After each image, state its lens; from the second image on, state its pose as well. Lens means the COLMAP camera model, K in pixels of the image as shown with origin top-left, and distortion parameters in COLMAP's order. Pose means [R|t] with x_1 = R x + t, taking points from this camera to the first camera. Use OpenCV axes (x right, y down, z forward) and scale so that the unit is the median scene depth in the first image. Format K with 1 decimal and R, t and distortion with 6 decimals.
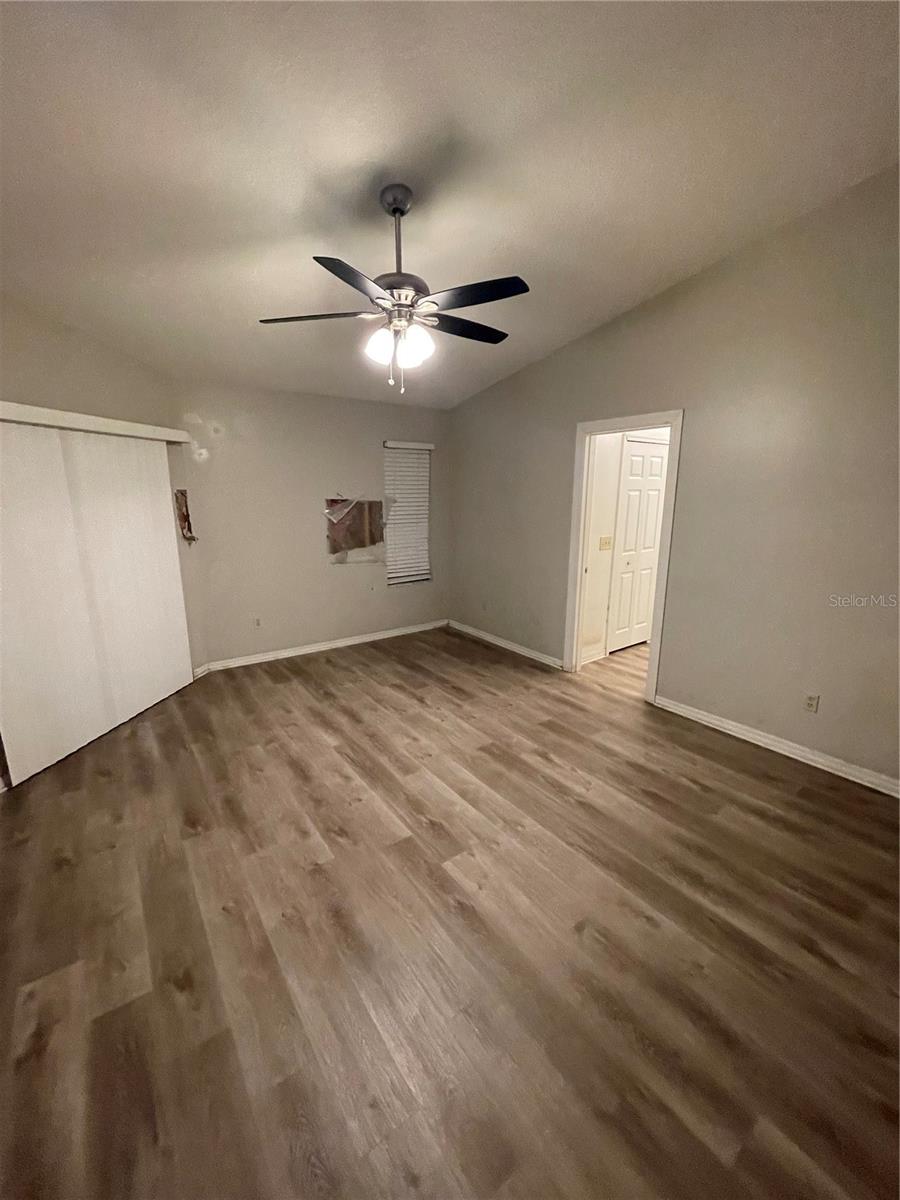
lens RADIAL K [[481.5, 0, 458.6], [0, 481.5, 597.6], [0, 0, 1]] dist [-0.001115, 0.000821]
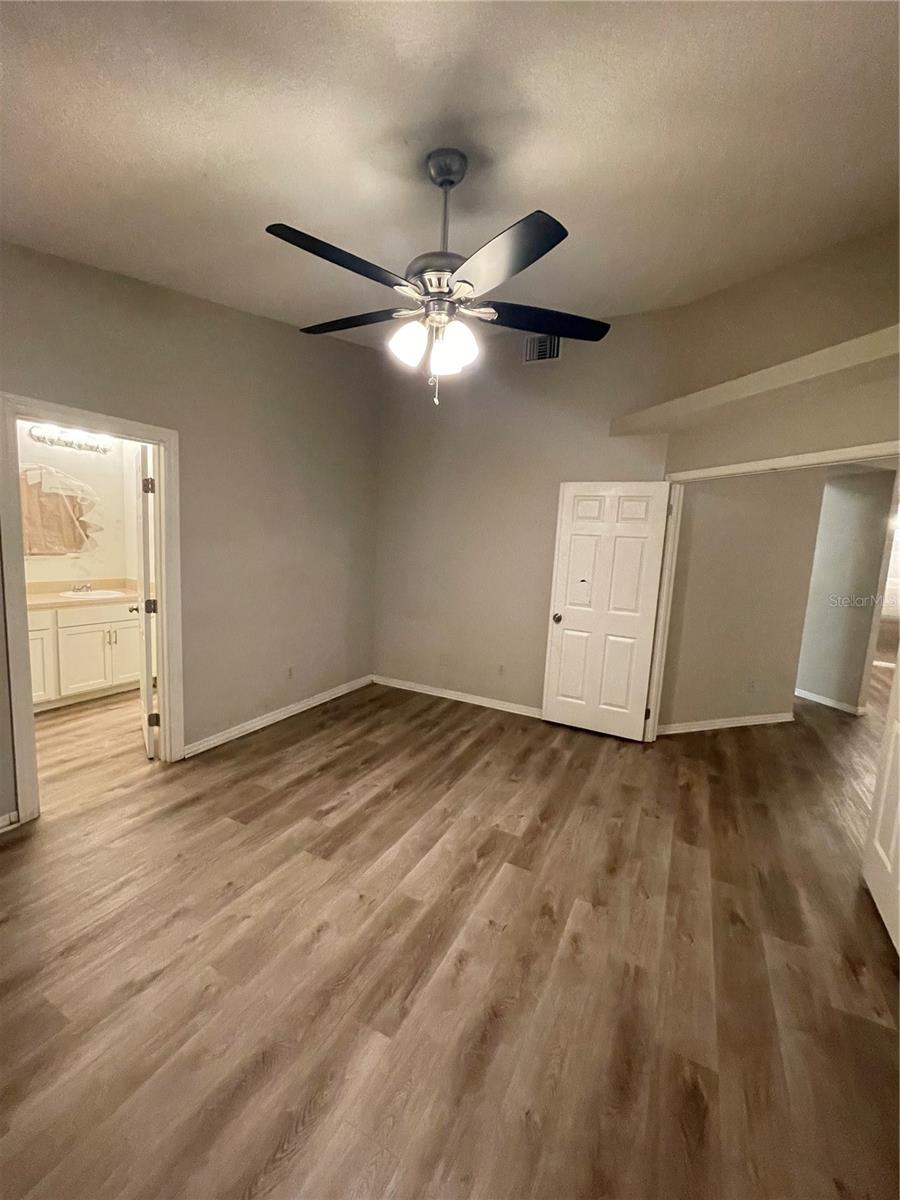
lens RADIAL K [[481.5, 0, 445.0], [0, 481.5, 596.5], [0, 0, 1]] dist [-0.001115, 0.000821]
pose [[-0.425338, -0.130760, 0.895538, -0.835140], [0.151352, 0.965296, 0.212830, -0.274059], [-0.892289, 0.226067, -0.390786, 1.309304]]
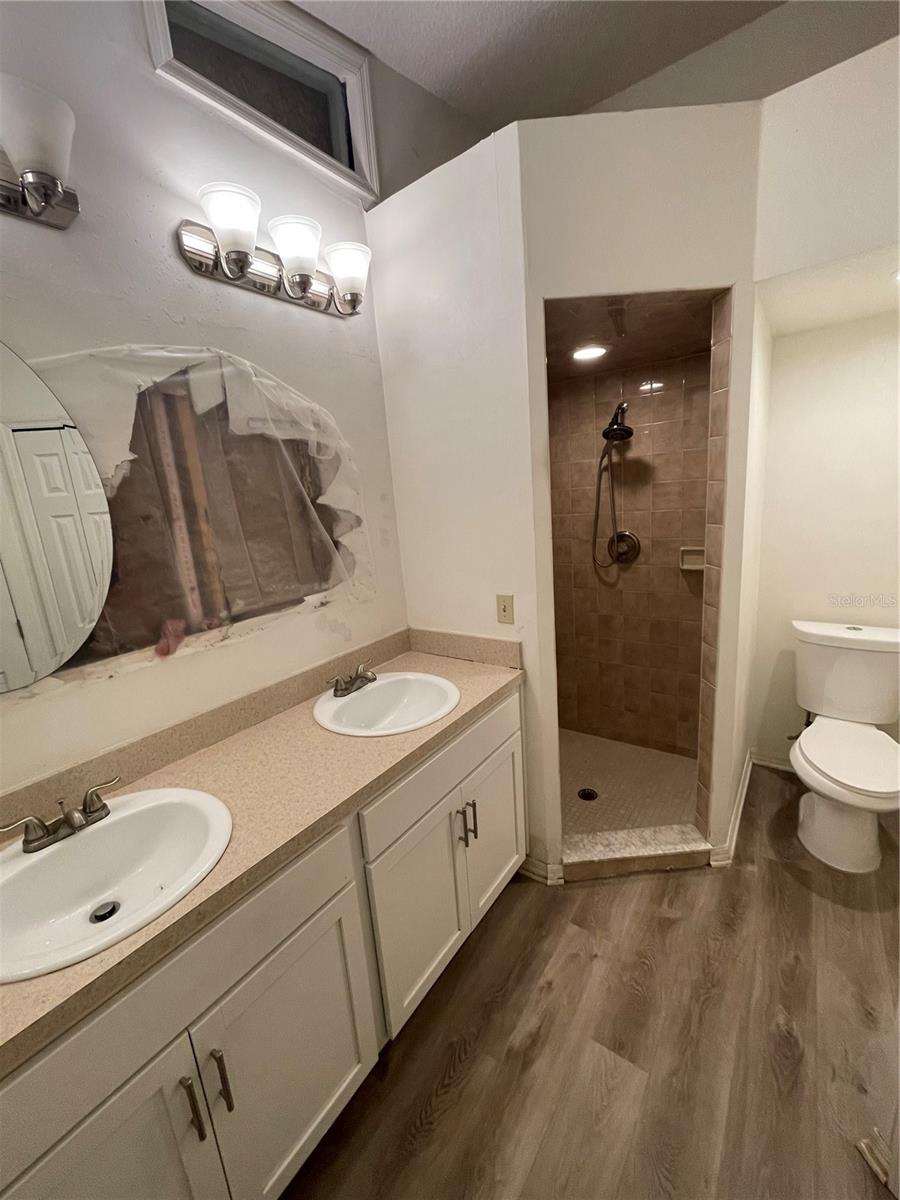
lens RADIAL K [[481.5, 0, 456.8], [0, 481.5, 593.9], [0, 0, 1]] dist [-0.001115, 0.000821]
pose [[-0.314276, -0.200290, 0.927963, -0.771848], [0.274402, 0.916600, 0.290770, -0.279444], [-0.908809, 0.346017, -0.233106, 1.329267]]
